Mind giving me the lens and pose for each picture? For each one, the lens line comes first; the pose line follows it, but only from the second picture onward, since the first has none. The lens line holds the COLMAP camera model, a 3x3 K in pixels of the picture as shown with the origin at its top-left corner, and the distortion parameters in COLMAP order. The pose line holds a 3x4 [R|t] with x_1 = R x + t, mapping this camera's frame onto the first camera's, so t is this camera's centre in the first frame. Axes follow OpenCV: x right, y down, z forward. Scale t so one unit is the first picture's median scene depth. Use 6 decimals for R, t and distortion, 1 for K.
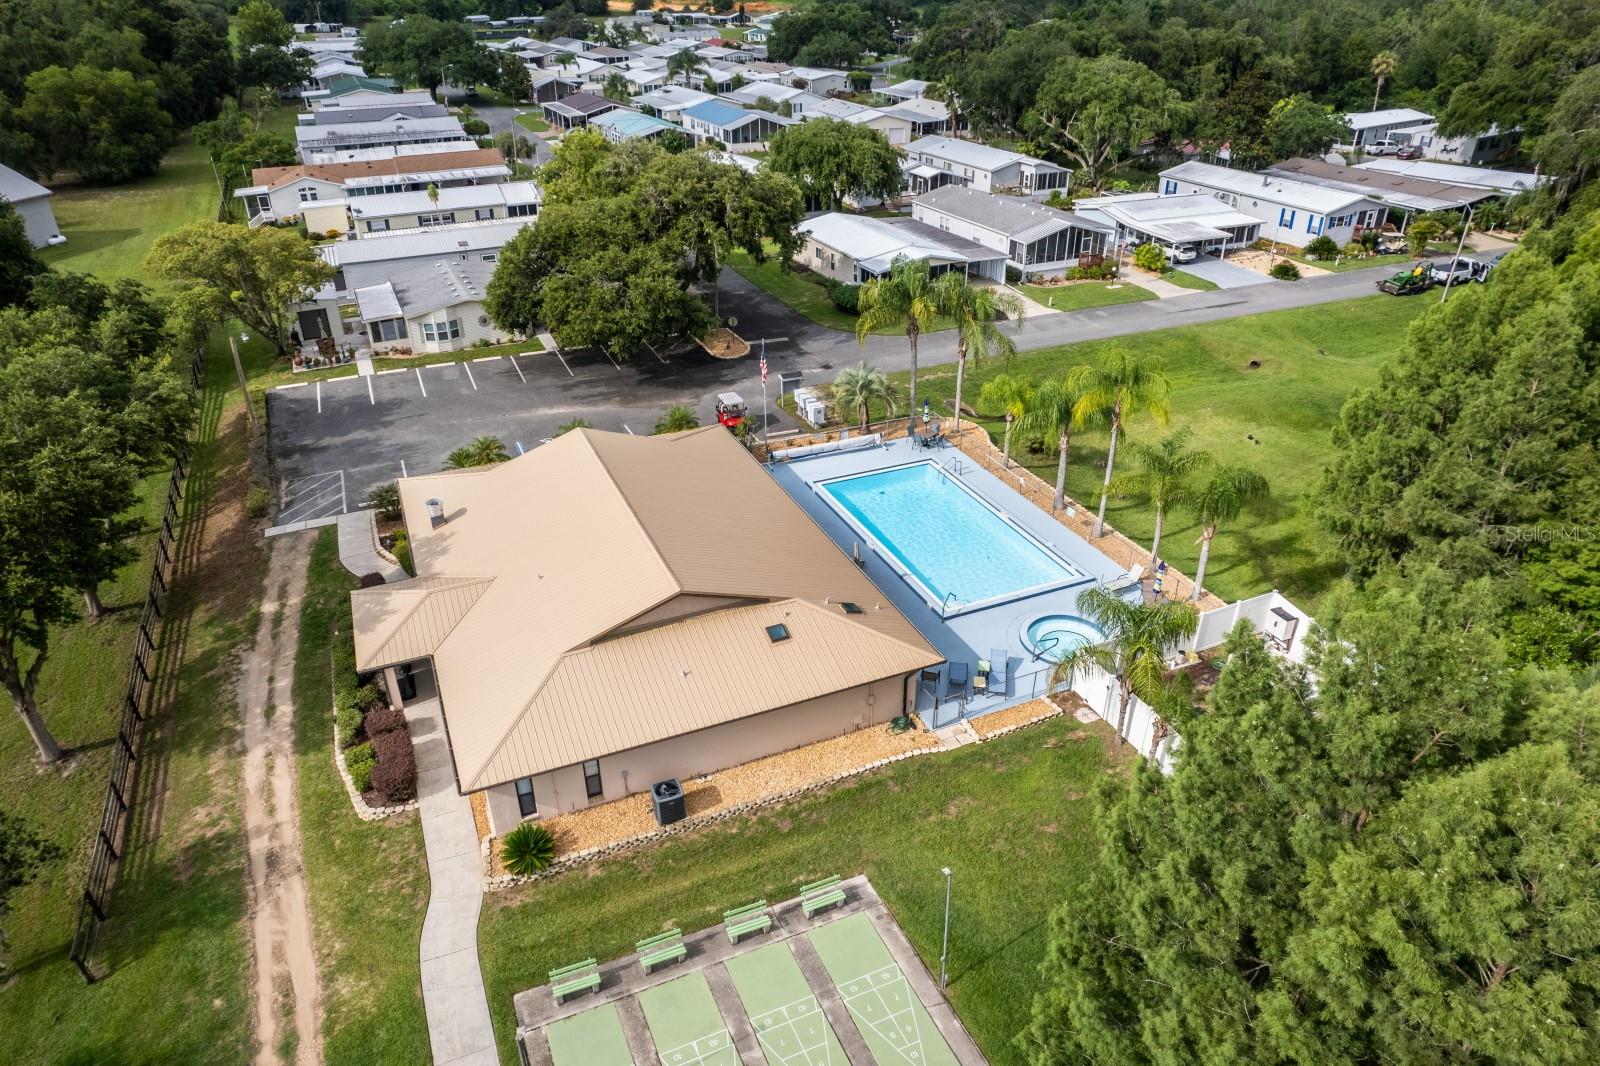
lens RADIAL K [[1024.1, 0, 807.7], [0, 1024.1, 533.4], [0, 0, 1]] dist [-0.078406, 0.071034]
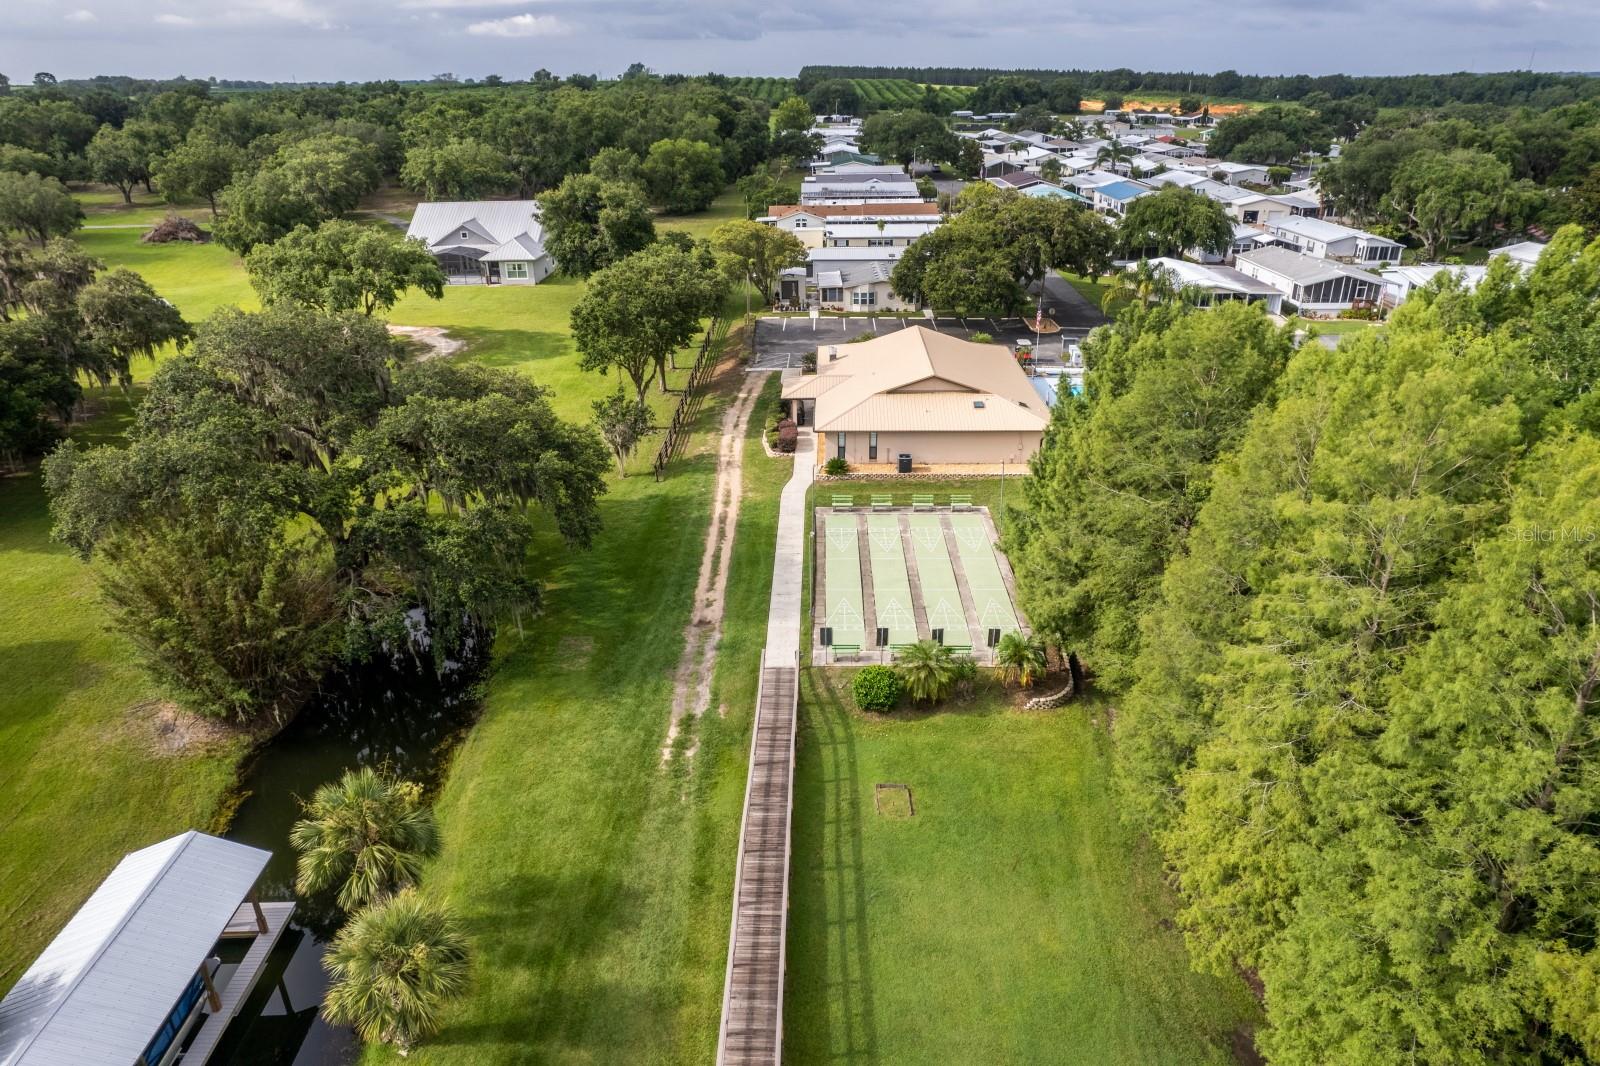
lens RADIAL K [[1024.1, 0, 807.7], [0, 1024.1, 533.4], [0, 0, 1]] dist [-0.078406, 0.071034]
pose [[0.905923, 0.167774, -0.388787, 0.171061], [-0.199324, 0.979035, -0.041965, 0.174705], [0.373596, 0.115512, 0.920371, -0.322665]]
